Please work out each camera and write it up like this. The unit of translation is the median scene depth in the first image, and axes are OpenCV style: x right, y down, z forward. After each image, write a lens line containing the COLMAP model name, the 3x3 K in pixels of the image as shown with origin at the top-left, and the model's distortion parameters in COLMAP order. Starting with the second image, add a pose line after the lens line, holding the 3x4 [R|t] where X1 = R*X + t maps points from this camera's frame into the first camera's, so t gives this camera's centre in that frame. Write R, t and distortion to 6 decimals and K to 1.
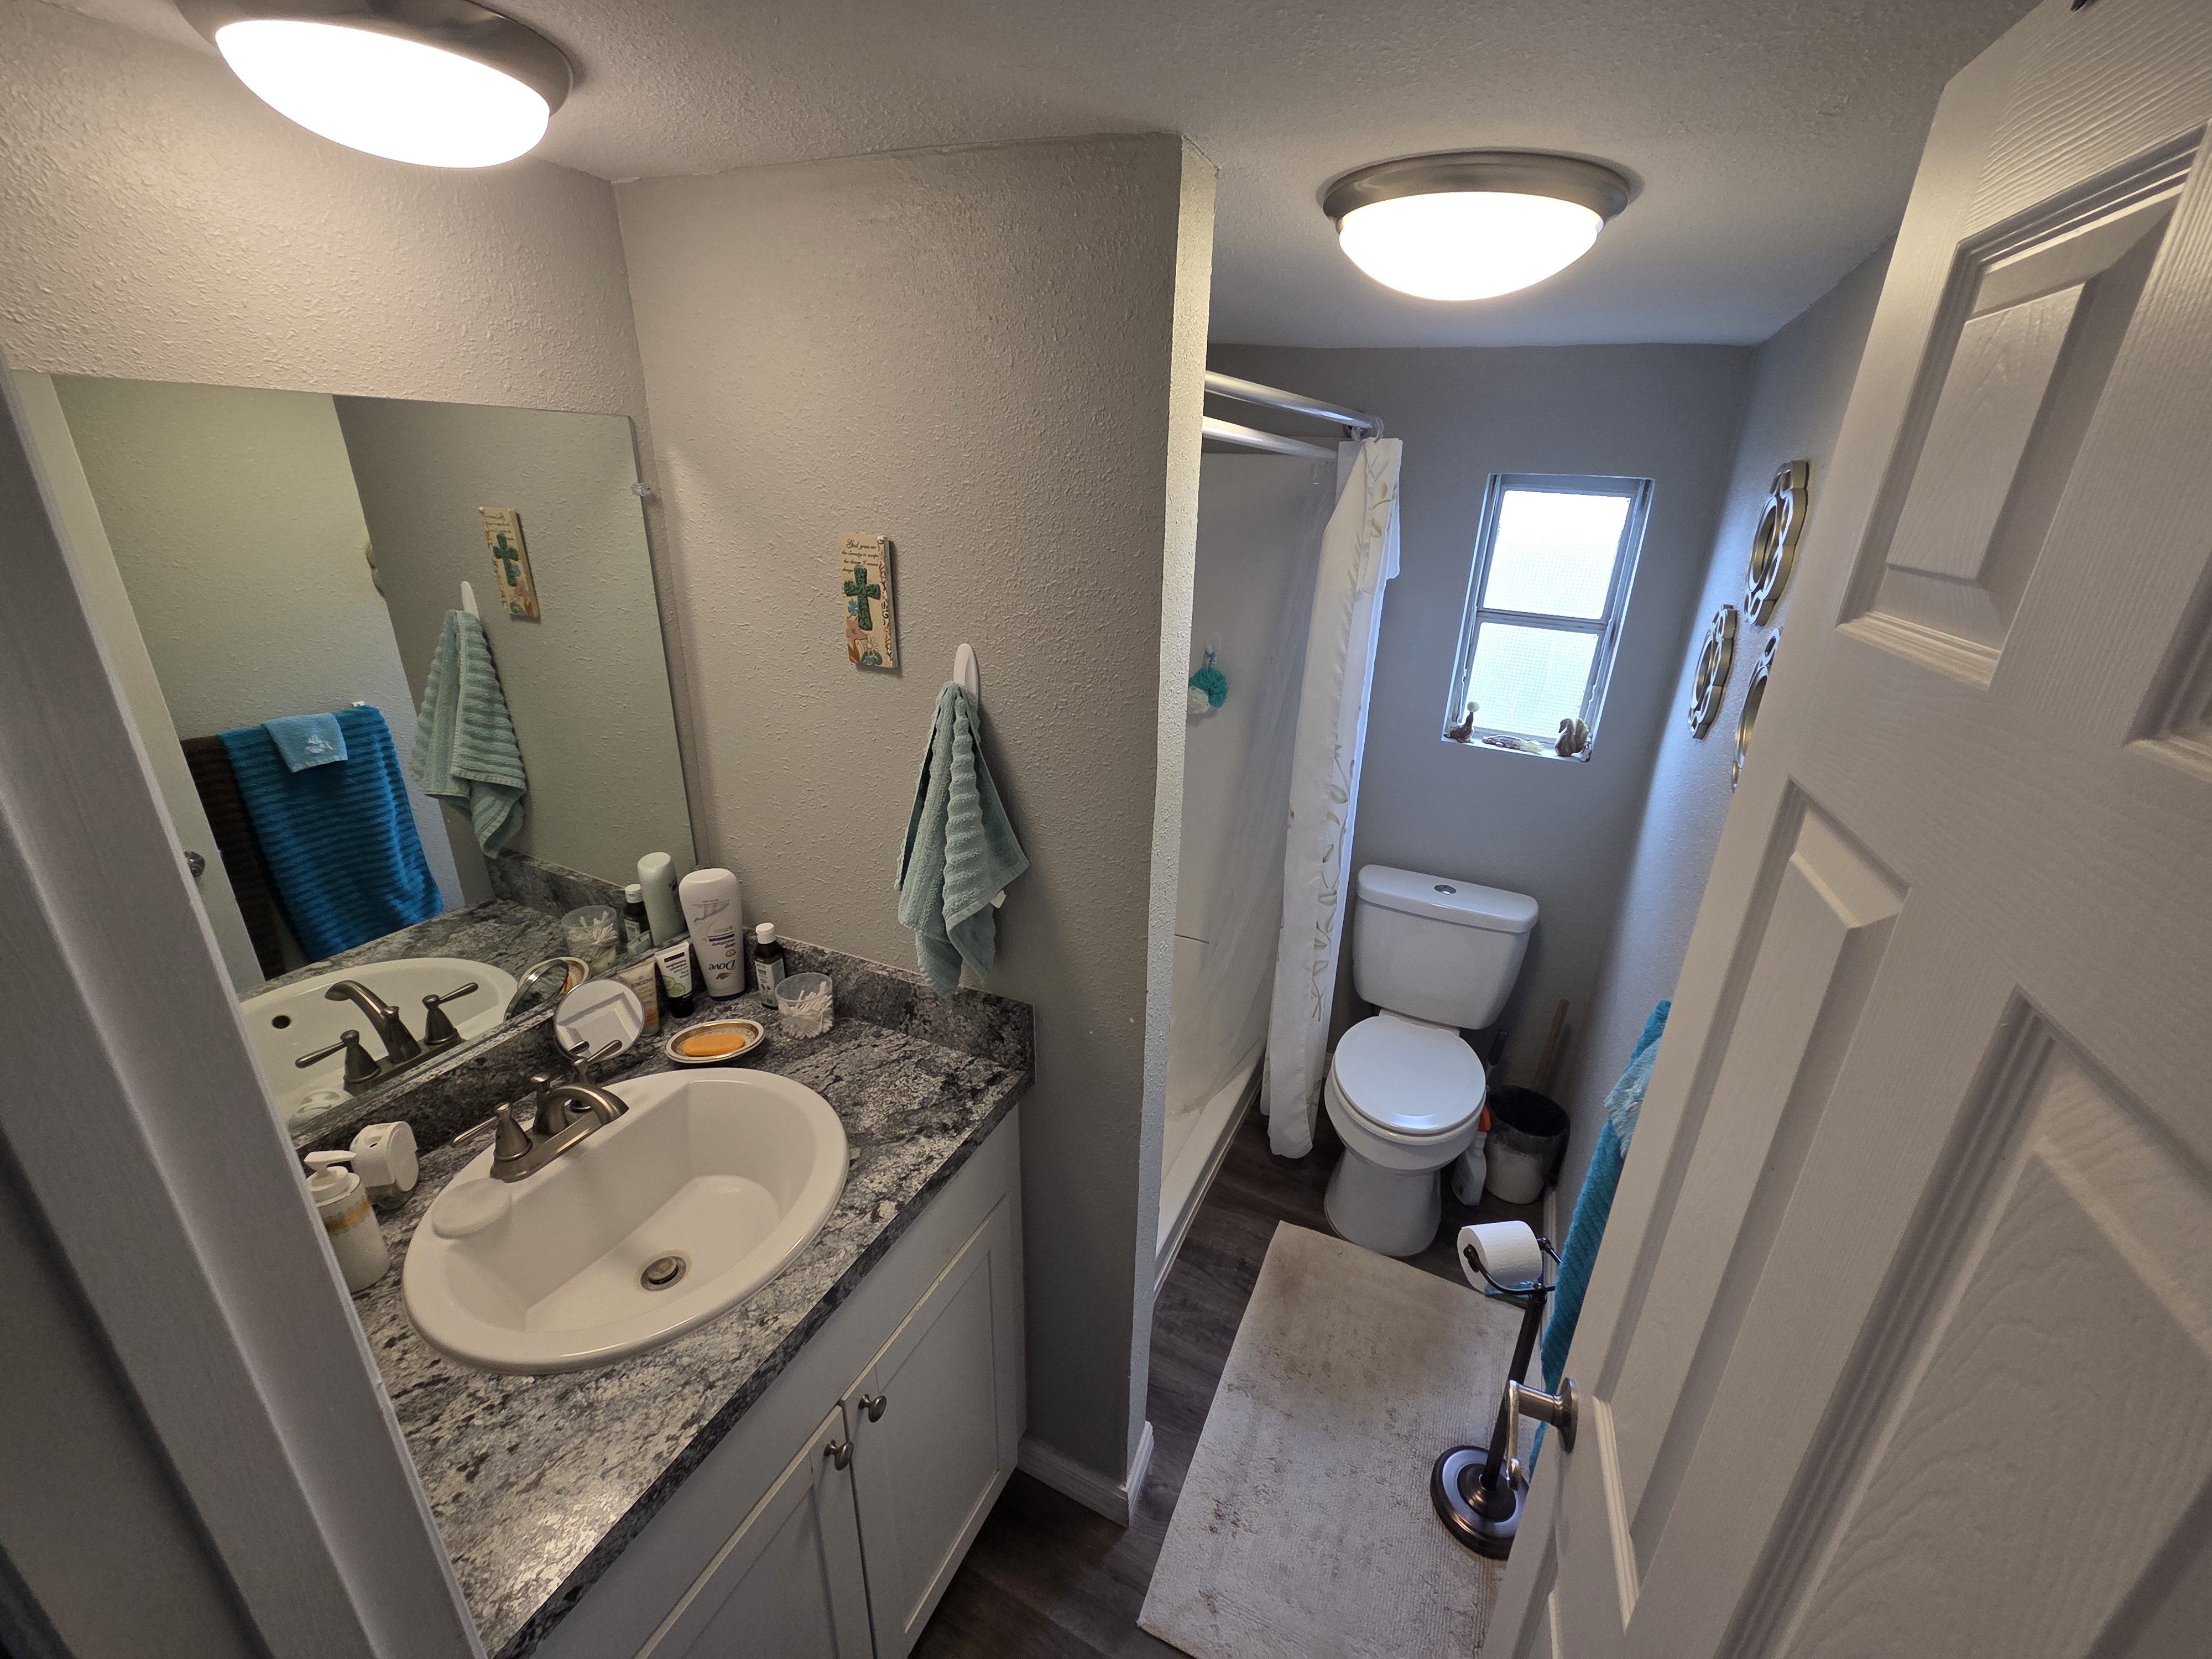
lens RADIAL K [[903.3, 0, 1105.7], [0, 903.3, 824.0], [0, 0, 1]] dist [0.000559, -0.000410]
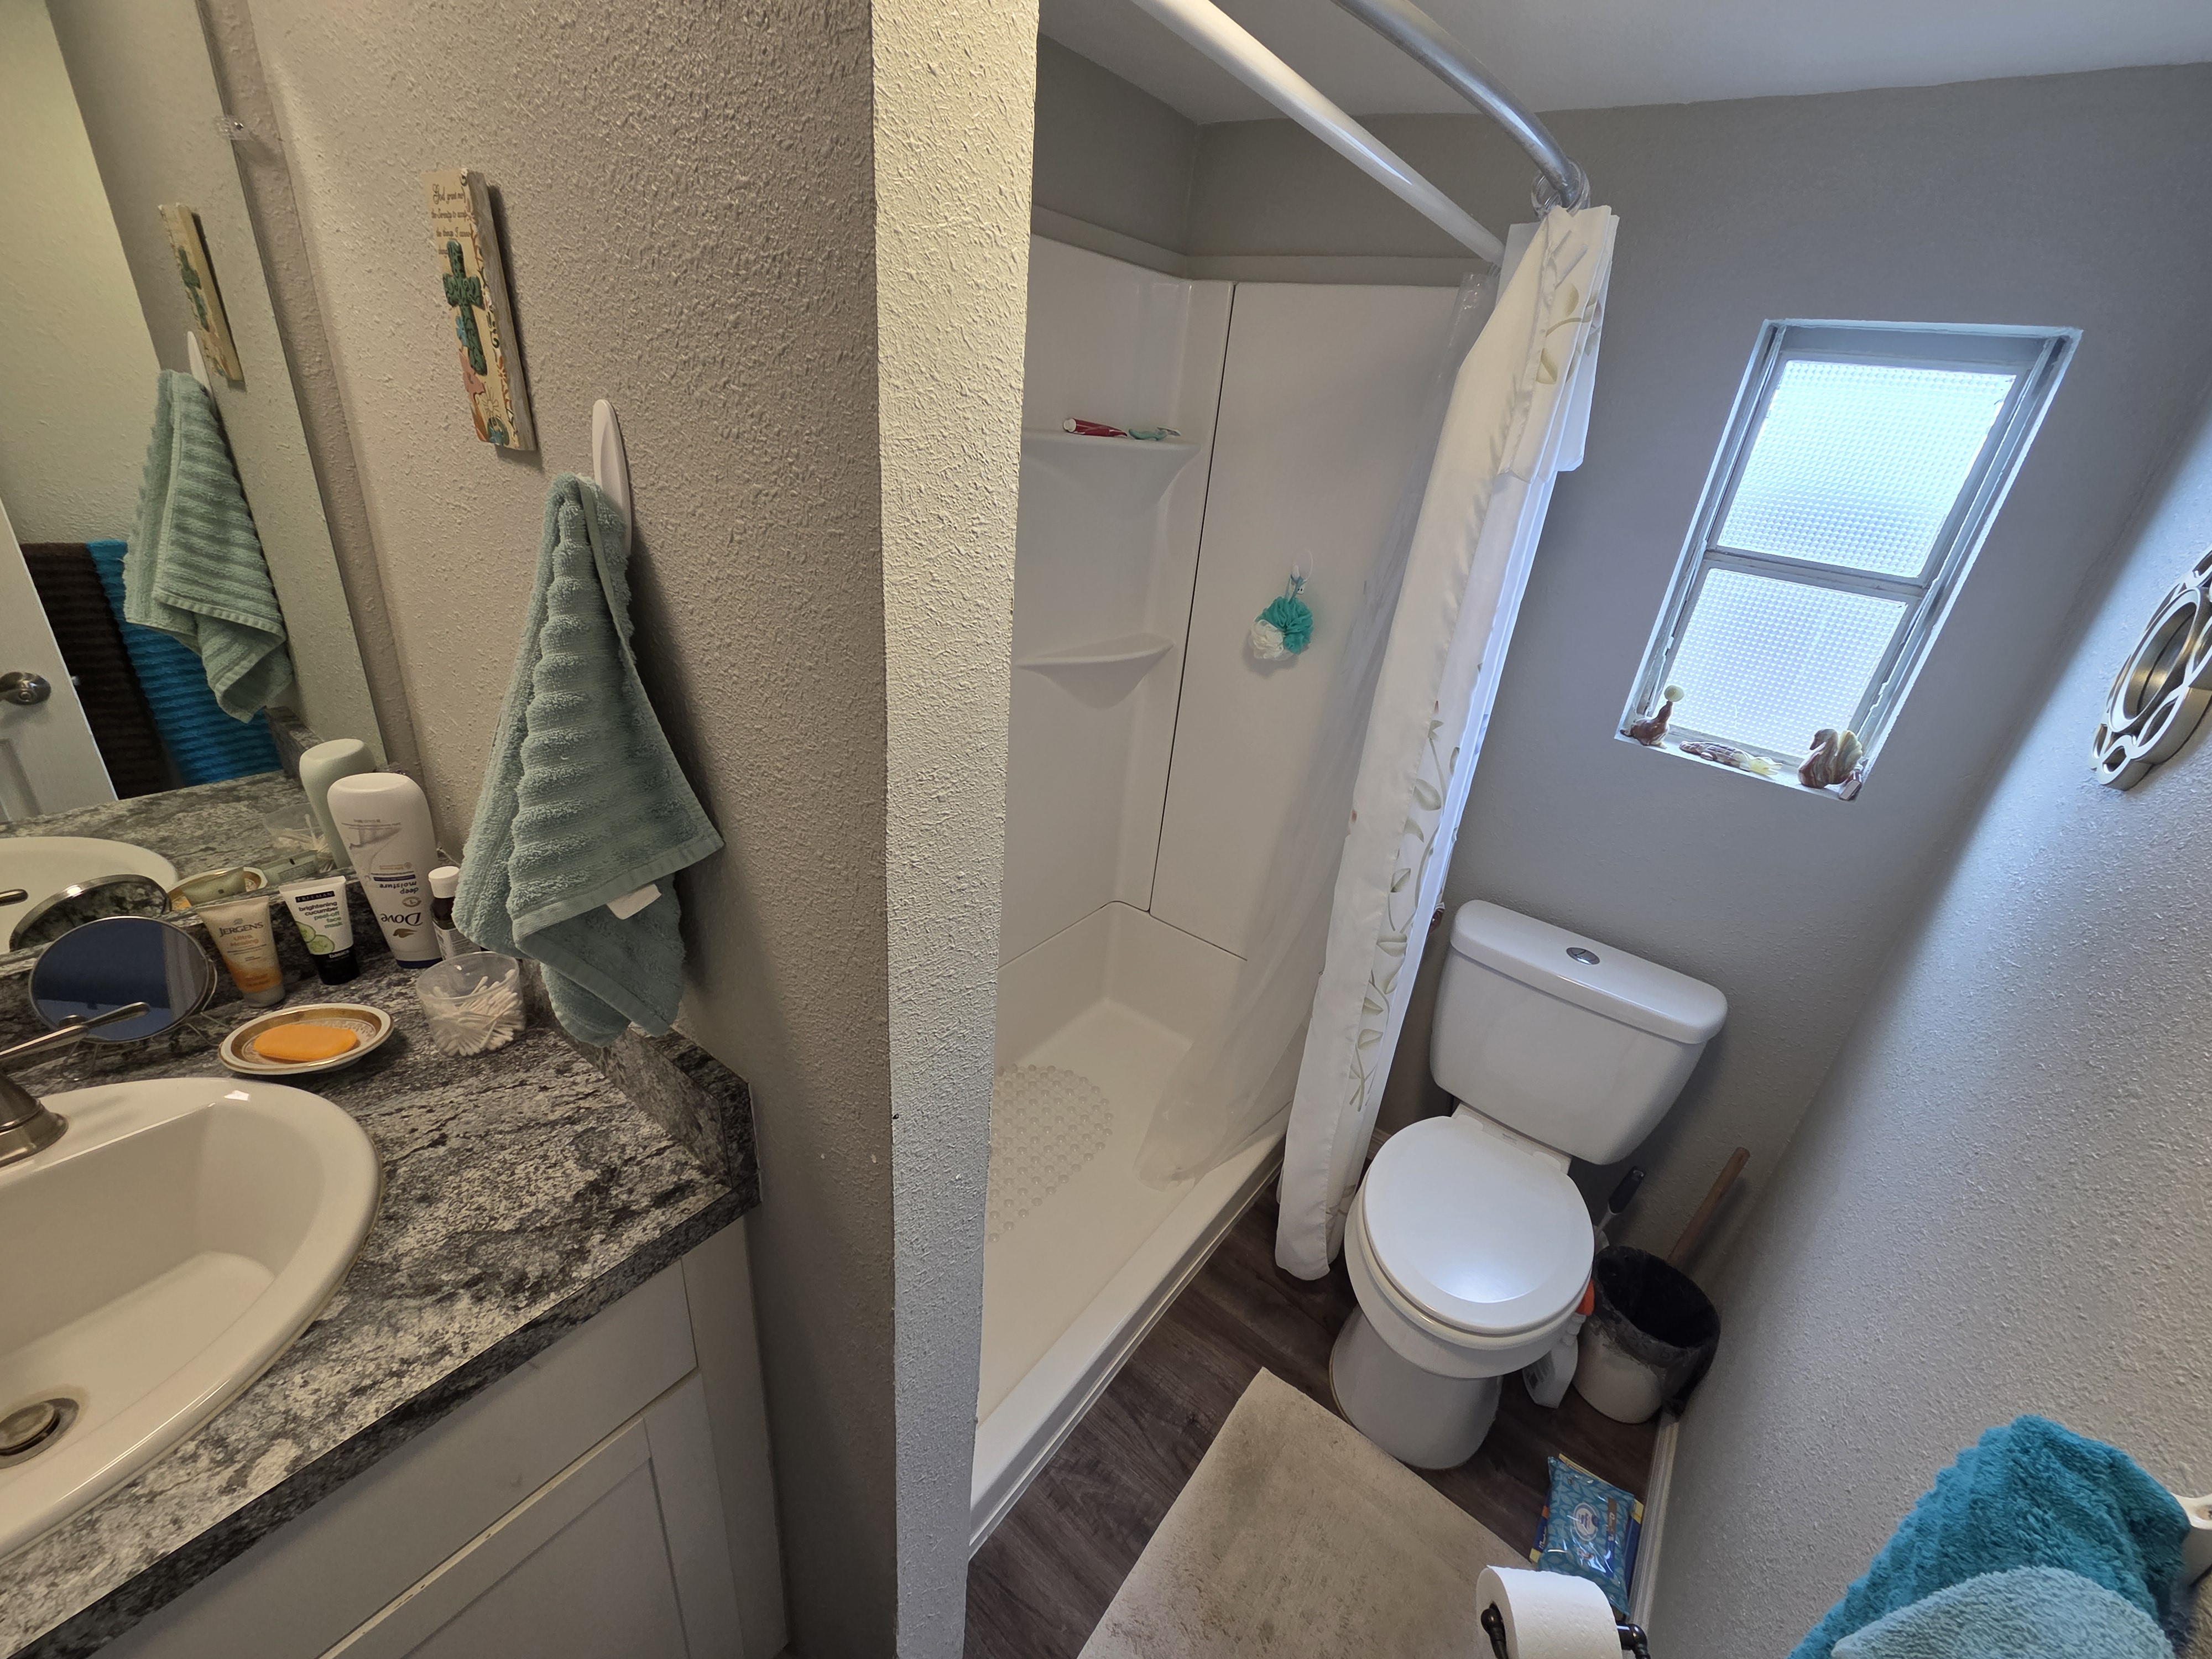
lens RADIAL K [[903.3, 0, 1105.7], [0, 903.3, 824.0], [0, 0, 1]] dist [0.000559, -0.000410]
pose [[0.976053, 0.146478, -0.160827, 0.133989], [-0.138777, 0.988613, 0.058181, -0.018041], [0.167518, -0.034469, 0.985266, 0.304156]]
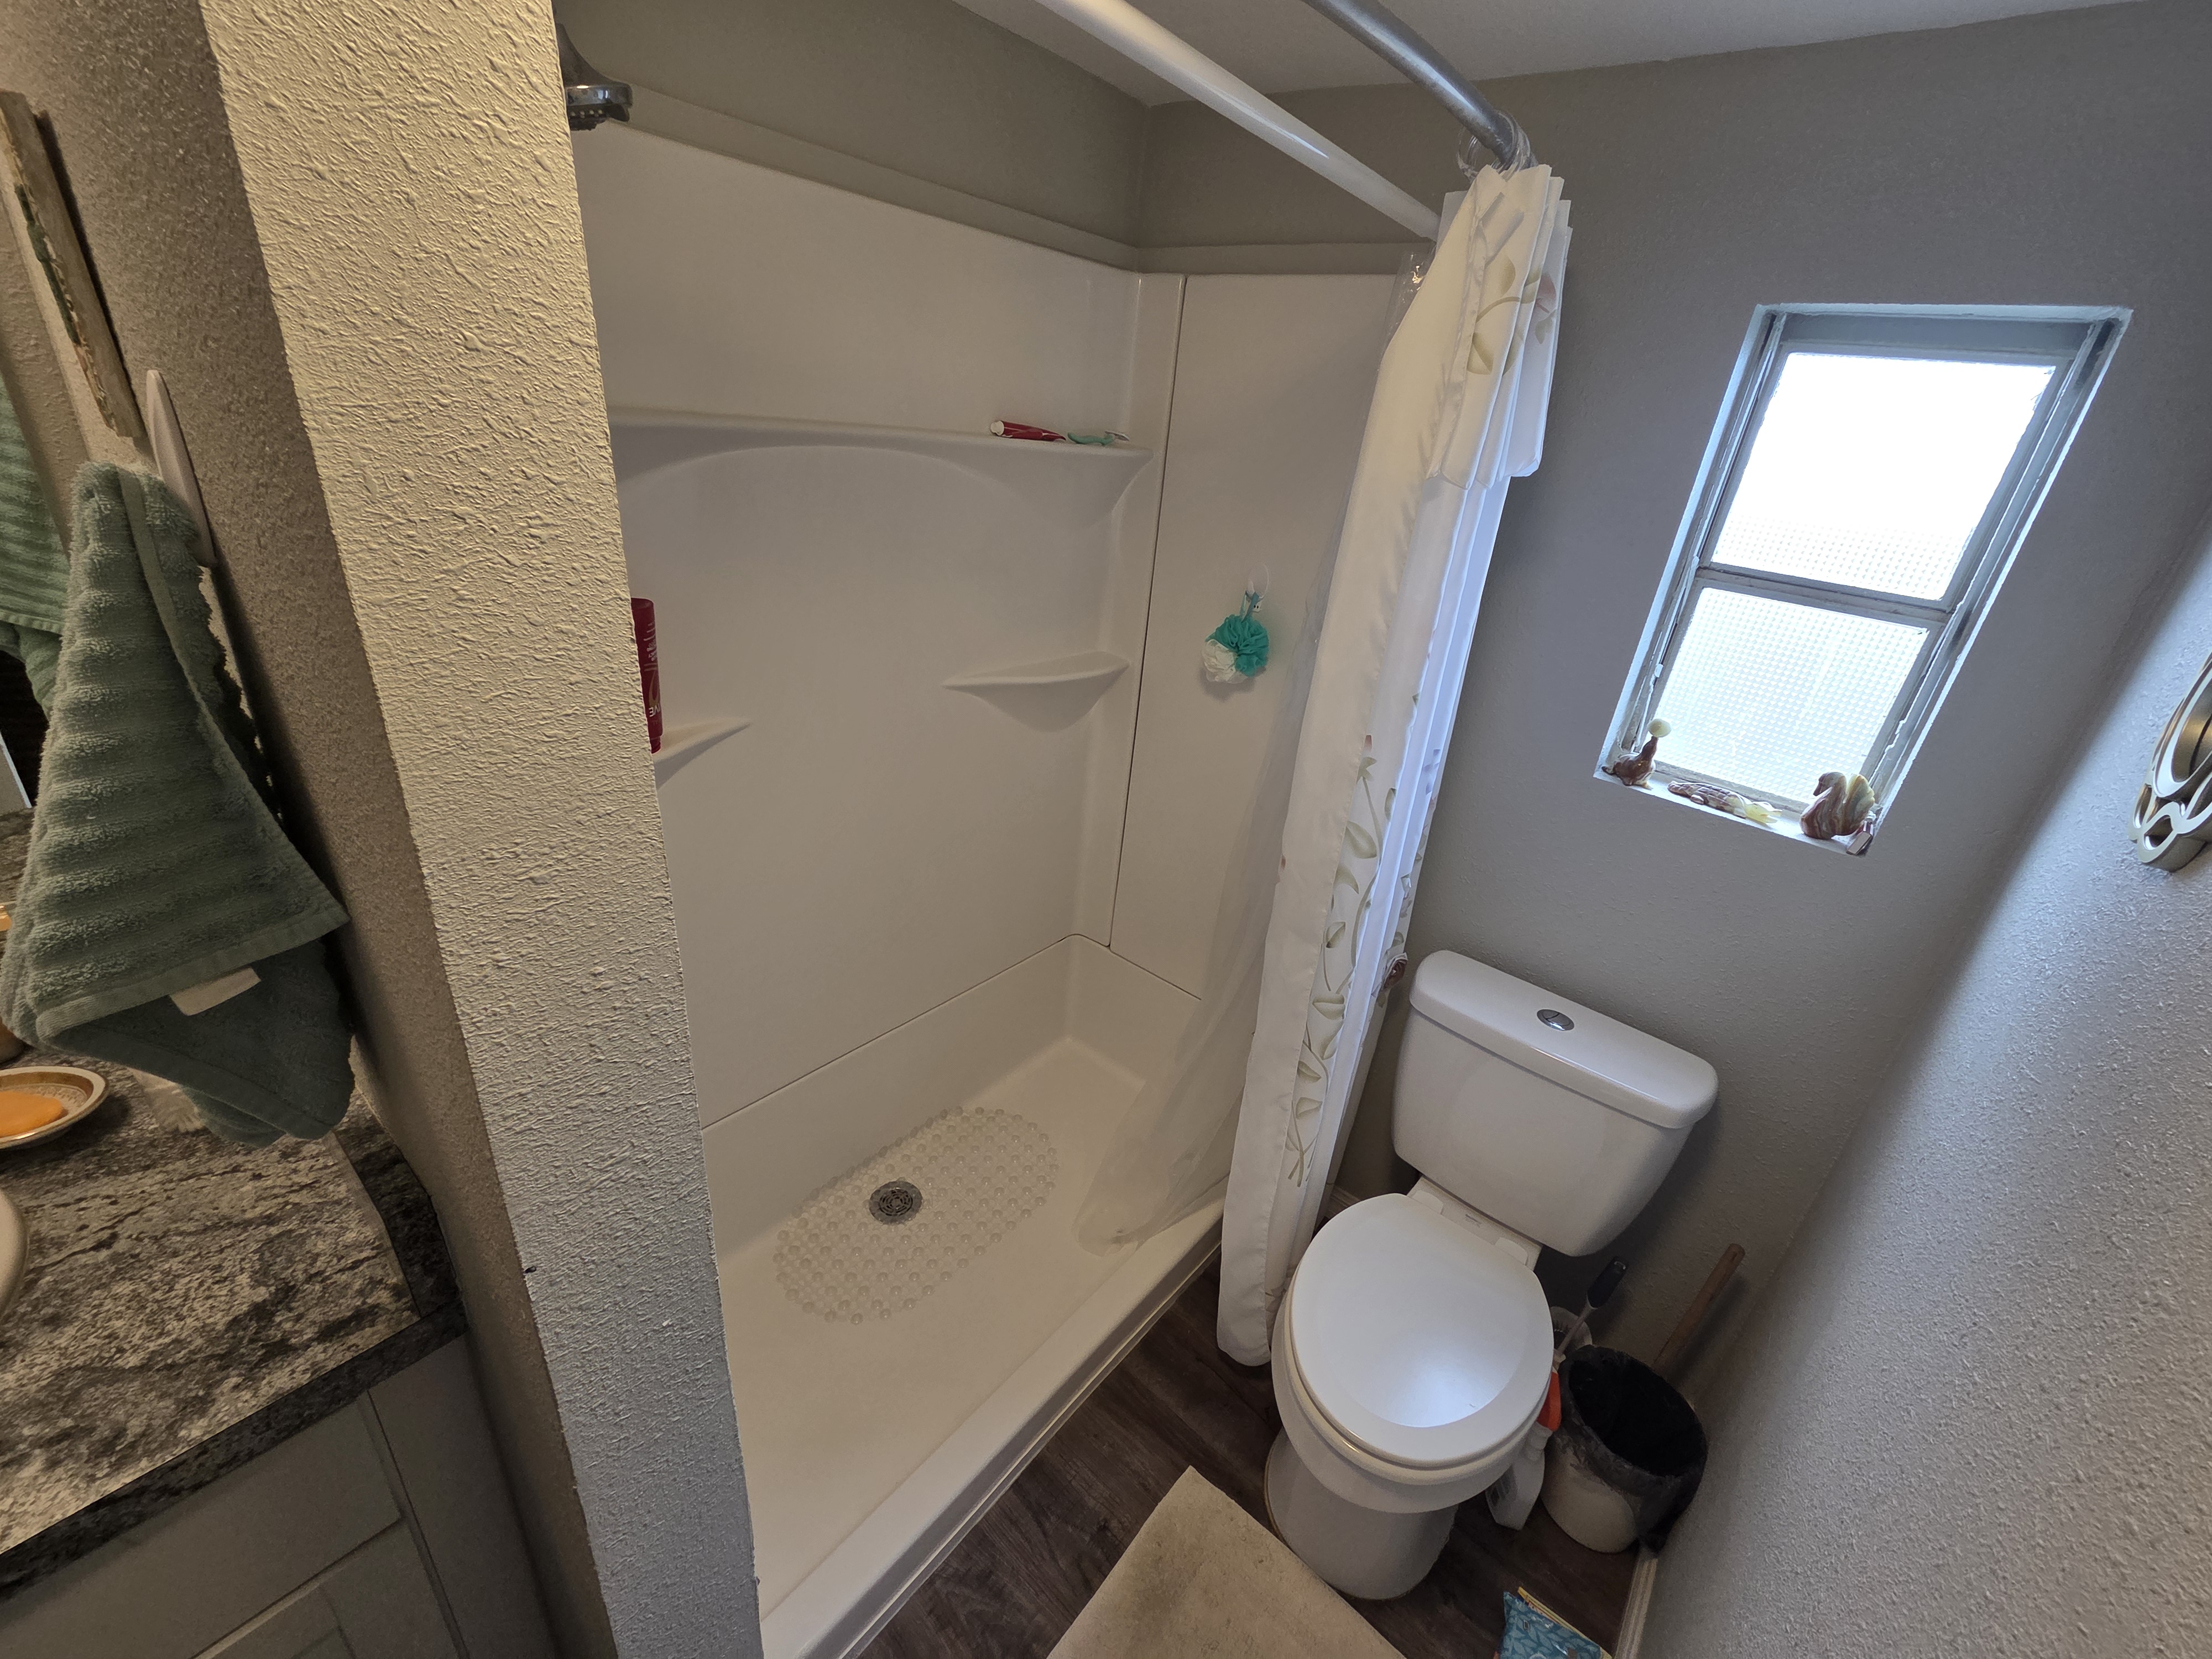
lens RADIAL K [[900.3, 0, 1109.8], [0, 900.3, 821.7], [0, 0, 1]] dist [0.000101, -0.000494]
pose [[0.965292, 0.162183, -0.204715, 0.212318], [-0.155258, 0.986630, 0.049558, -0.048241], [0.210016, -0.016055, 0.977566, 0.390171]]
